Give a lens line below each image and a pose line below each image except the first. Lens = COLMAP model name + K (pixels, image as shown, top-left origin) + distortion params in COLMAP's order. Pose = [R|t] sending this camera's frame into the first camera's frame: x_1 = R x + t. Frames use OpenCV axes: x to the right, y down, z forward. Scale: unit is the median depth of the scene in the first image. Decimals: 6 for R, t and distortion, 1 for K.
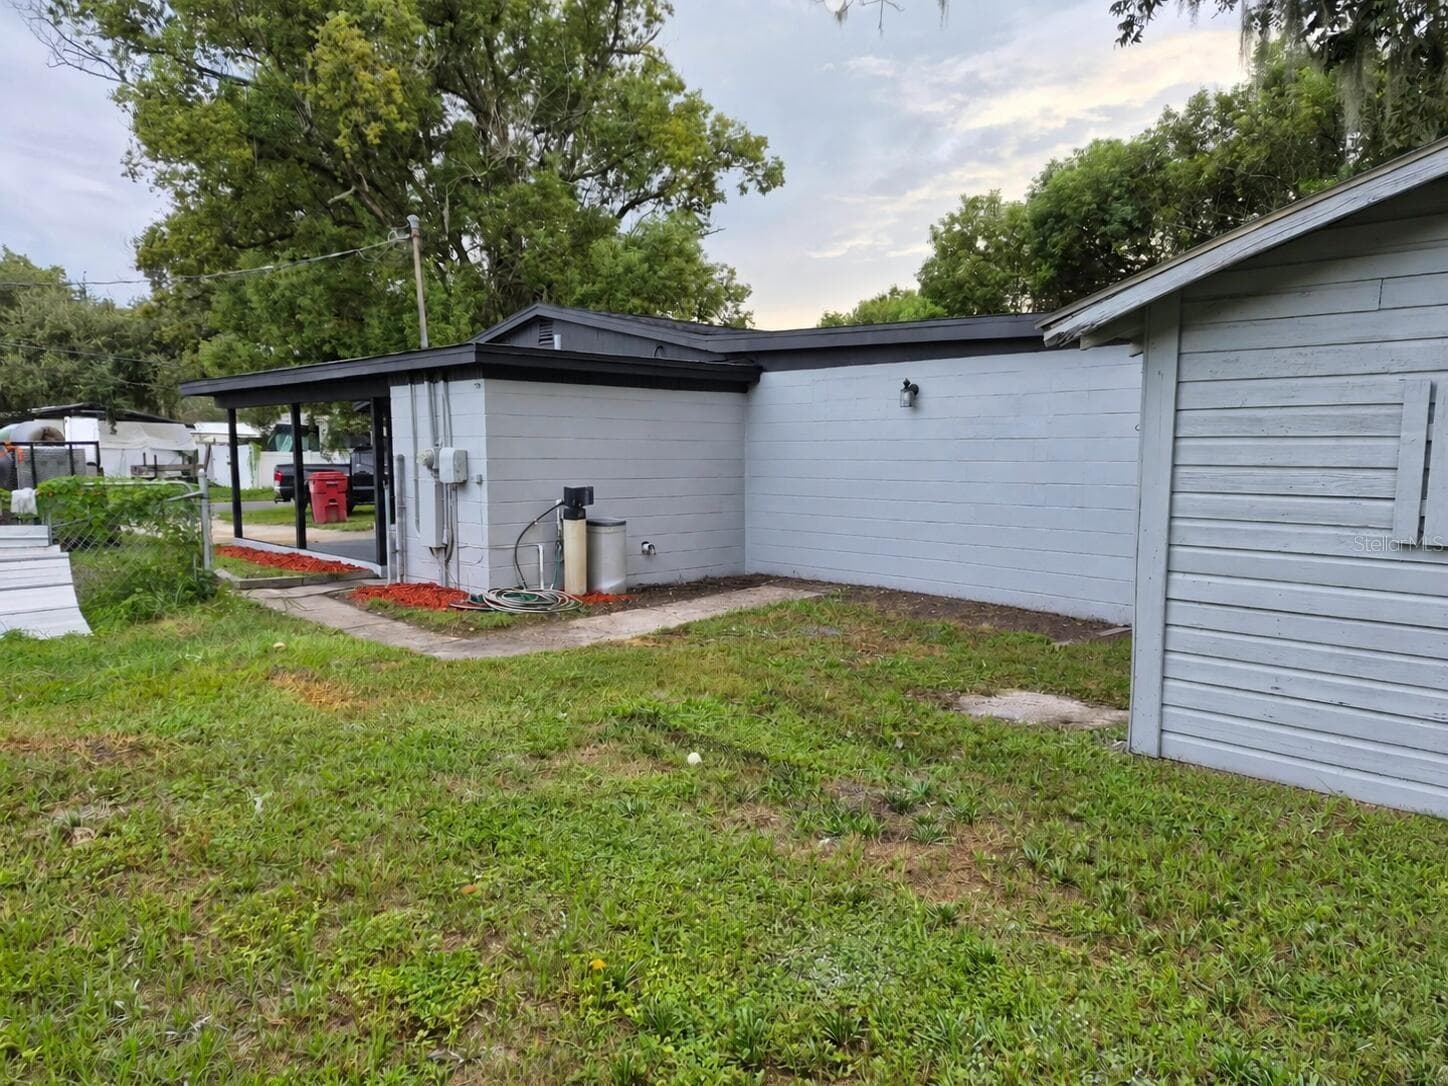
lens RADIAL K [[1014.9, 0, 708.4], [0, 1014.9, 551.0], [0, 0, 1]] dist [0.066736, -0.070181]
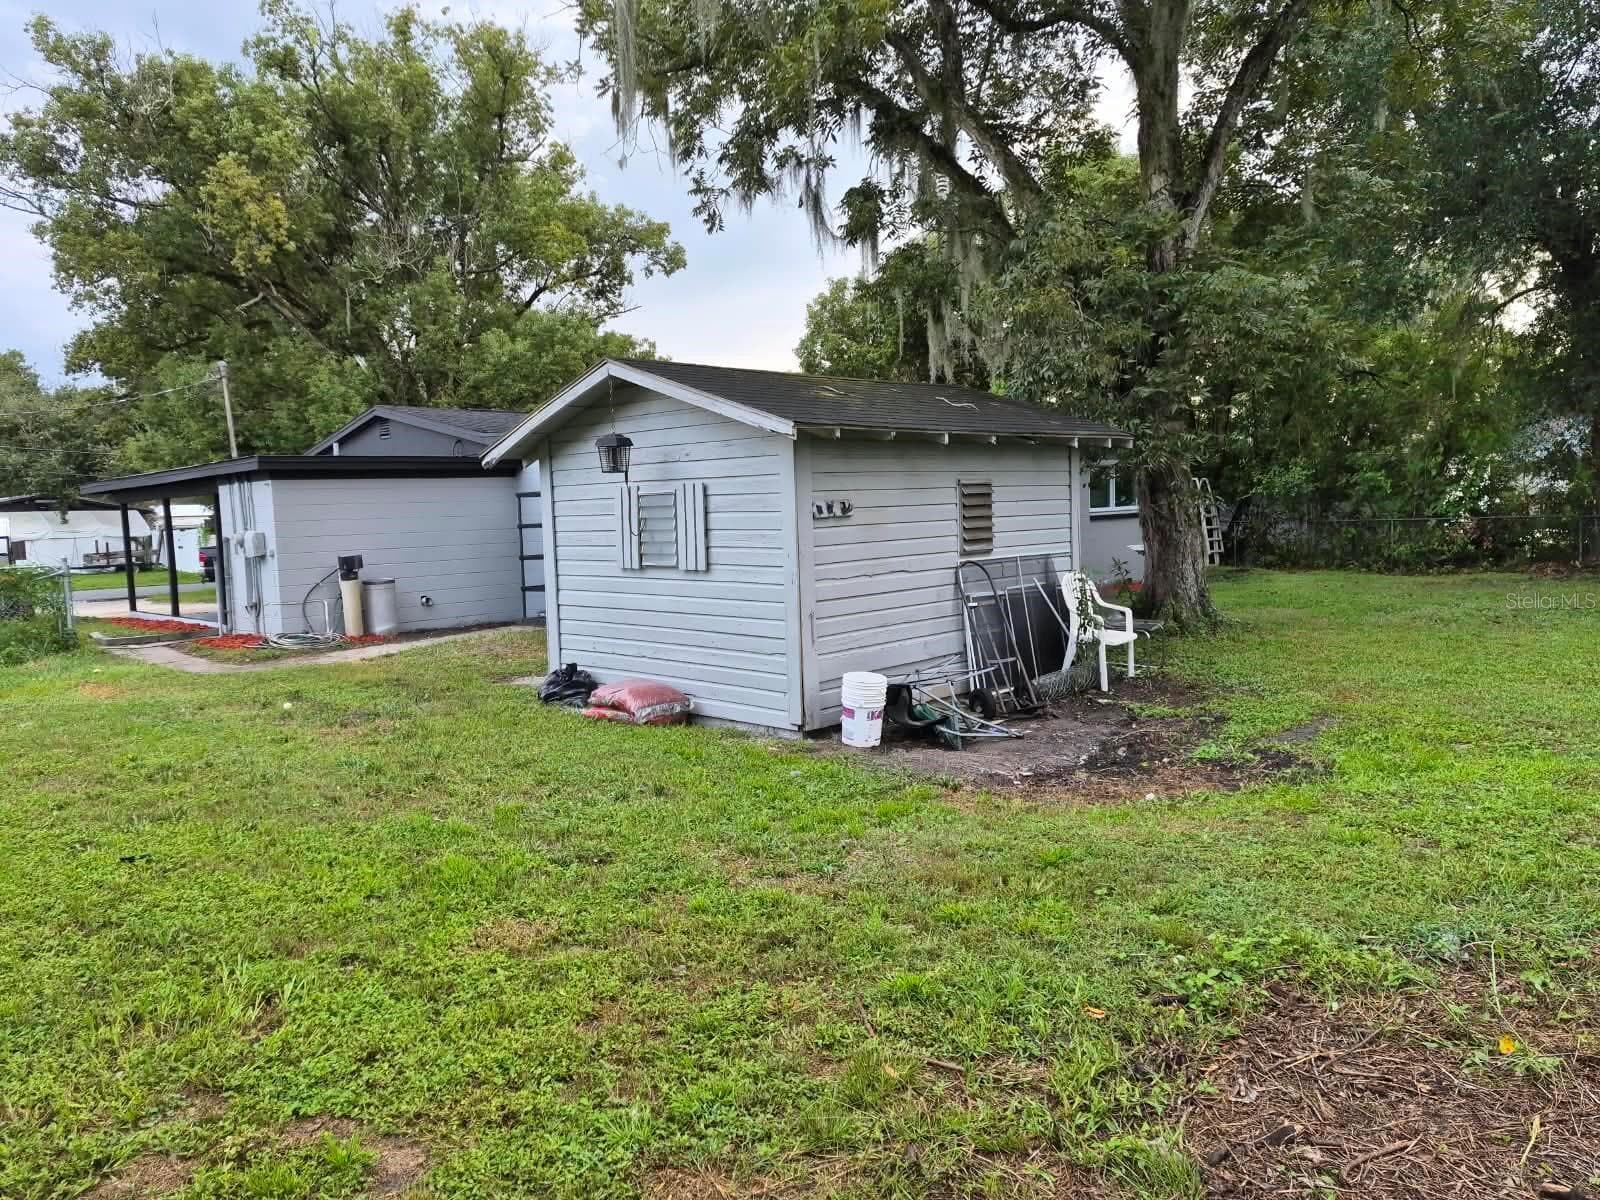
lens RADIAL K [[1121.5, 0, 780.6], [0, 1121.5, 581.0], [0, 0, 1]] dist [0.066736, -0.070181]
pose [[0.998954, -0.042414, 0.017086, 0.198456], [0.042987, 0.998475, -0.034639, 0.022269], [-0.015591, 0.035337, 0.999254, -0.241694]]
